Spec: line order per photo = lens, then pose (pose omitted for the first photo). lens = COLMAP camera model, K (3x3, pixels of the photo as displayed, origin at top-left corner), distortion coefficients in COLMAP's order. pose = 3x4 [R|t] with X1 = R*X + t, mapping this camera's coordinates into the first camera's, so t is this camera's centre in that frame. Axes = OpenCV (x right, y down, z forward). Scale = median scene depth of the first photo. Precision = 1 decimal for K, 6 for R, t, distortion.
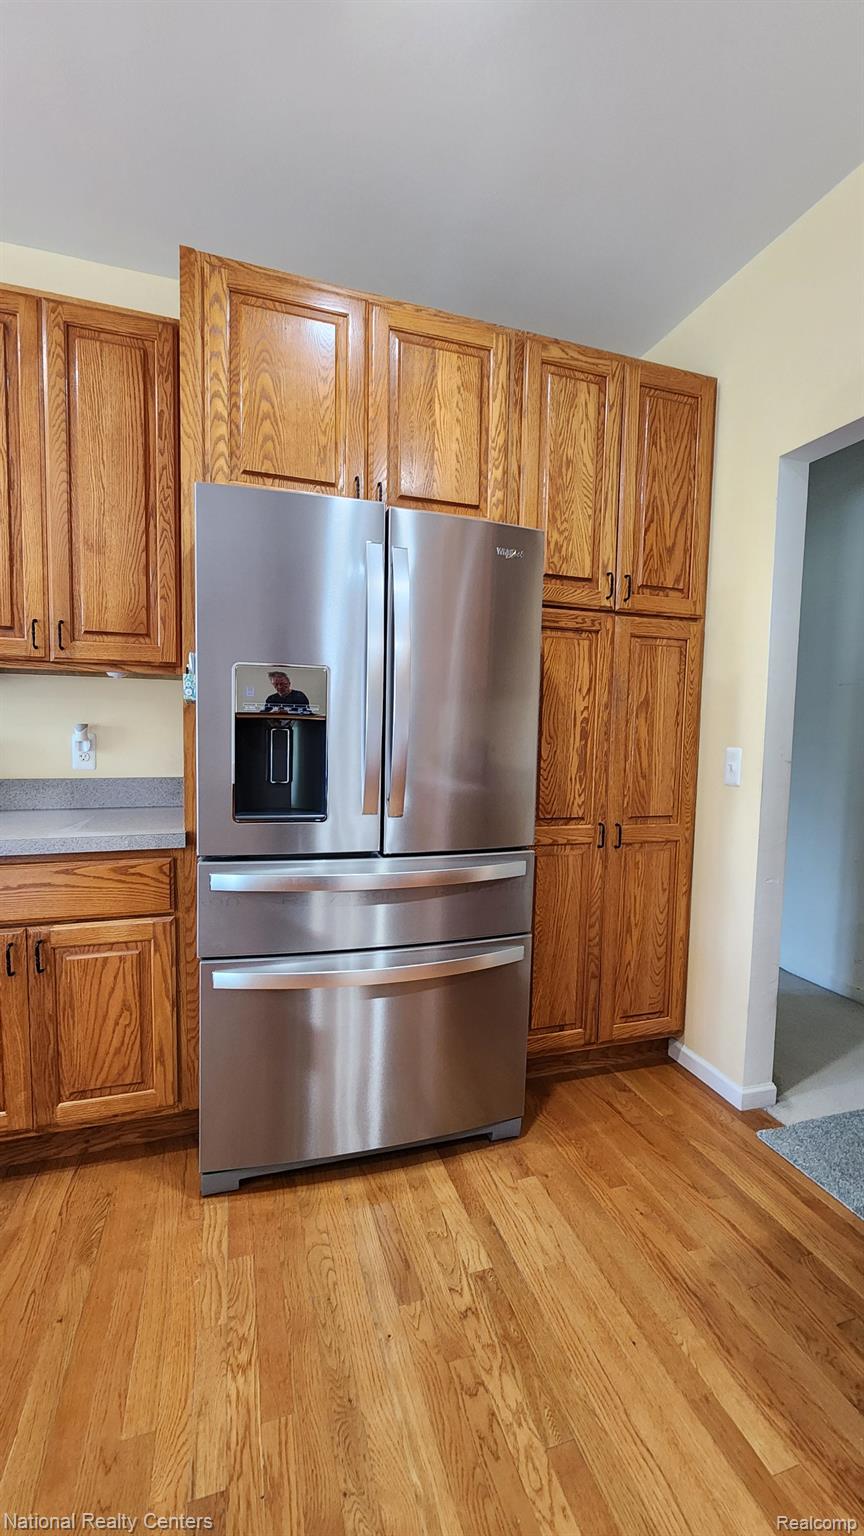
lens RADIAL K [[631.1, 0, 432.0], [0, 631.1, 768.0], [0, 0, 1]] dist [0.001313, 0.000082]
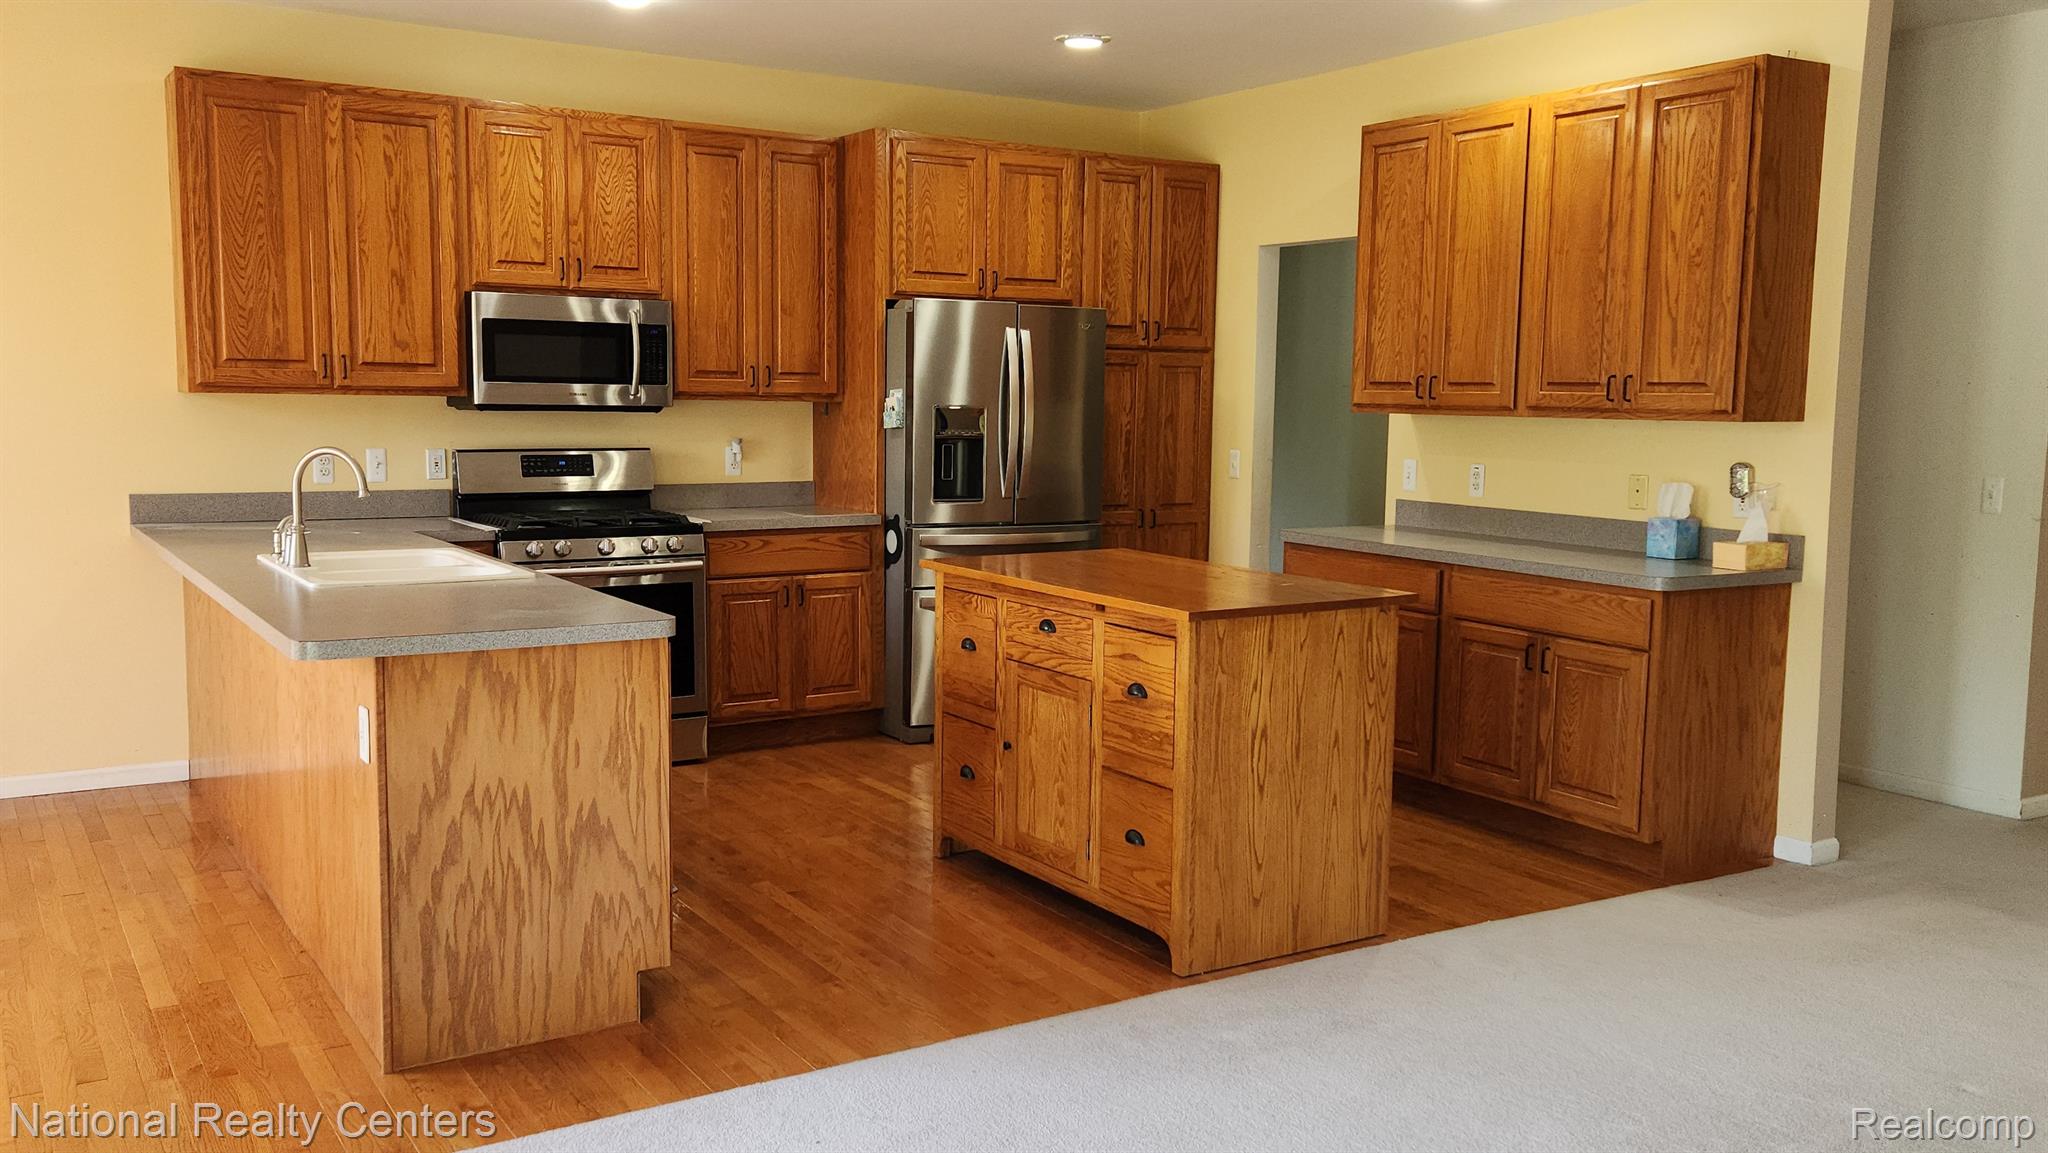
lens RADIAL K [[1698.0, 0, 1024.0], [0, 1698.0, 576.5], [0, 0, 1]] dist [0.120136, -0.151324]
pose [[0.970808, -0.033424, 0.237517, -0.856850], [0.021285, 0.998341, 0.053493, 0.034560], [-0.238911, -0.046876, 0.969909, -2.510022]]
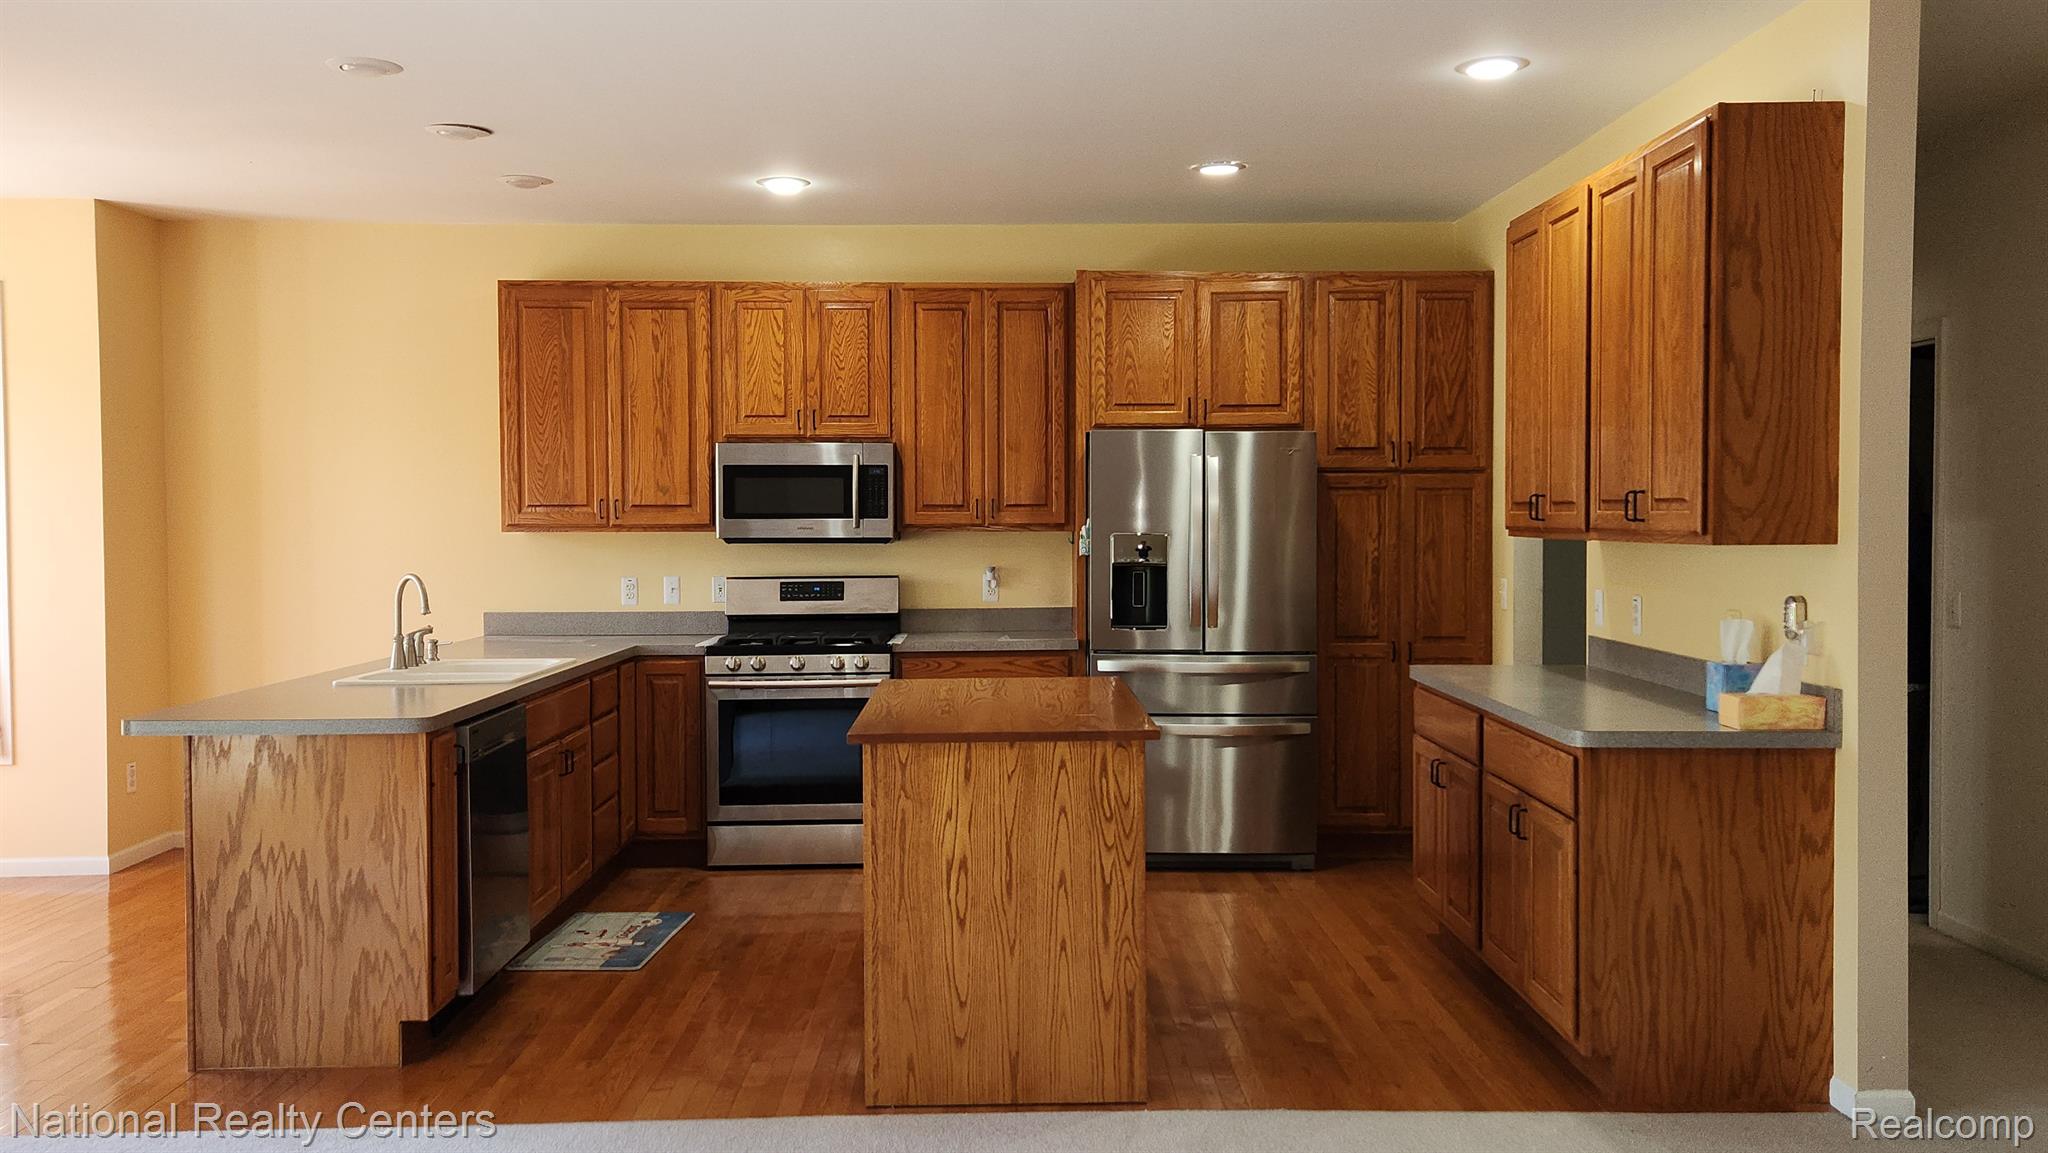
lens RADIAL K [[1698.0, 0, 1024.0], [0, 1698.0, 576.5], [0, 0, 1]] dist [0.120136, -0.151324]
pose [[0.957469, -0.013523, -0.288218, 0.561844], [0.004839, 0.999513, -0.030823, 0.062598], [0.288495, 0.028118, 0.957069, -2.502849]]
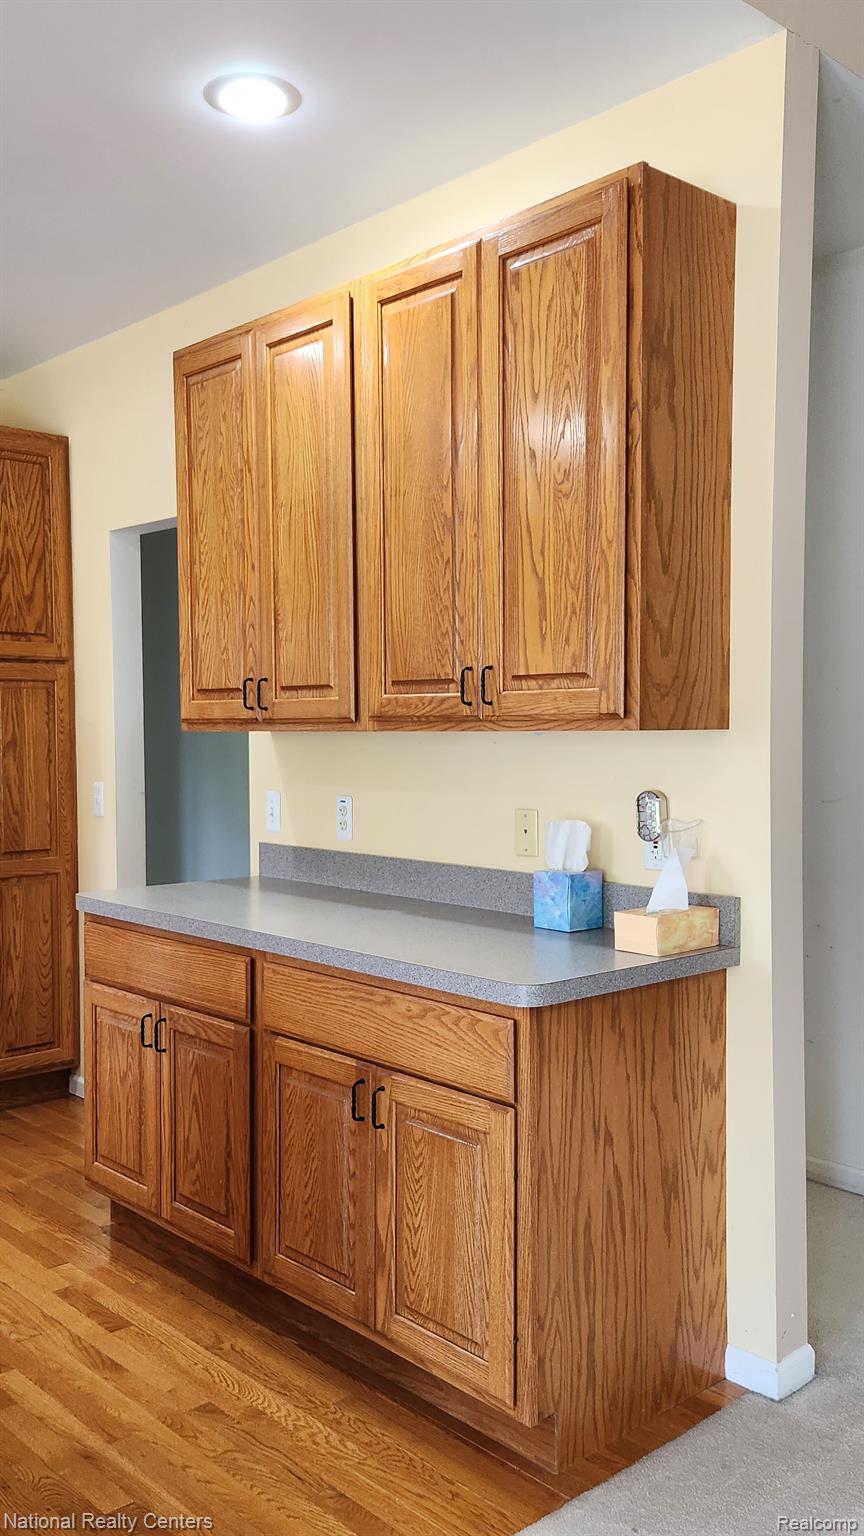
lens RADIAL K [[1304.1, 0, 452.5], [0, 1304.1, 785.9], [0, 0, 1]] dist [0.097705, -0.124211]
pose [[0.904543, -0.043389, 0.424168, 0.071857], [0.050055, 0.998736, -0.004581, 0.015831], [-0.423434, 0.025375, 0.905572, -1.359281]]
